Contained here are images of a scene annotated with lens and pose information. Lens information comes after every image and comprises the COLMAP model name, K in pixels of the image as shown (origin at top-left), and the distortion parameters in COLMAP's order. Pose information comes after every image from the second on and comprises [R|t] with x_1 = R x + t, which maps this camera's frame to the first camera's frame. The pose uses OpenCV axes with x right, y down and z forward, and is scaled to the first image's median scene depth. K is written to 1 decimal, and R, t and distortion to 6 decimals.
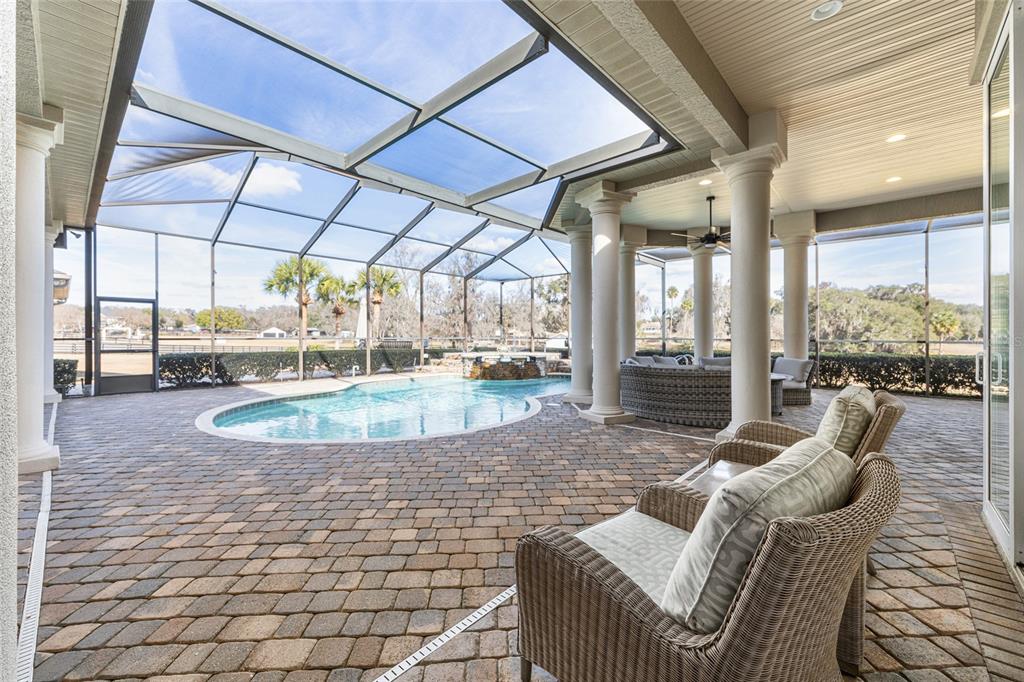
lens RADIAL K [[413.4, 0, 514.3], [0, 413.4, 337.6], [0, 0, 1]] dist [-0.000434, 0.000009]
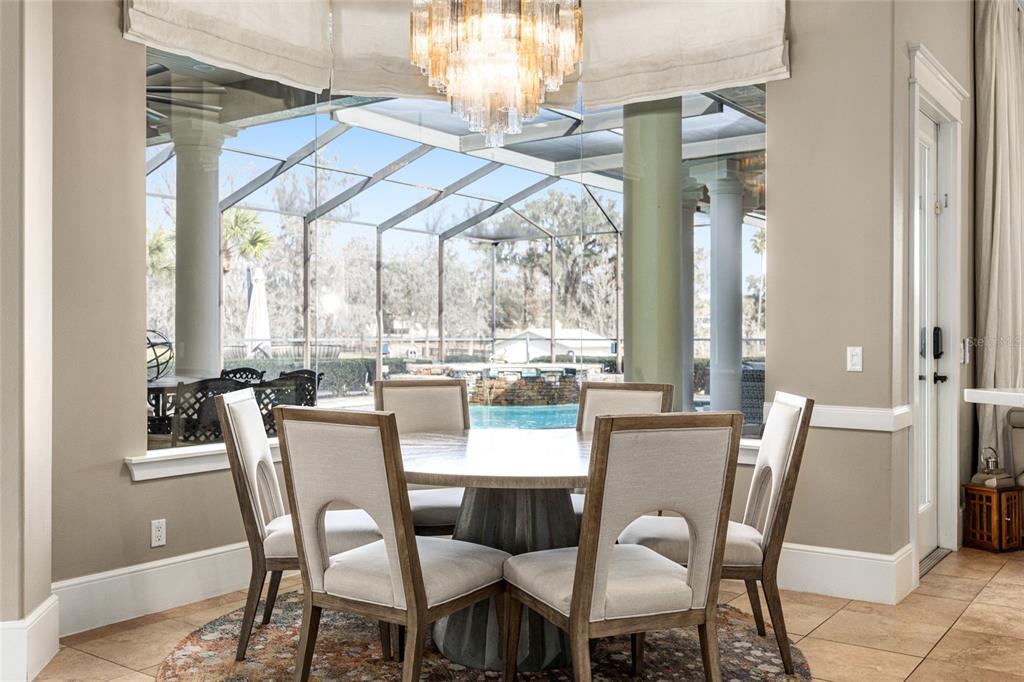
lens RADIAL K [[960.4, 0, 511.0], [0, 960.4, 342.1], [0, 0, 1]] dist [0.009198, 0.000000]
pose [[0.993641, -0.002332, 0.112569, -0.188890], [0.002122, 0.999996, 0.001983, 0.002732], [-0.112573, -0.001732, 0.993642, -0.393411]]
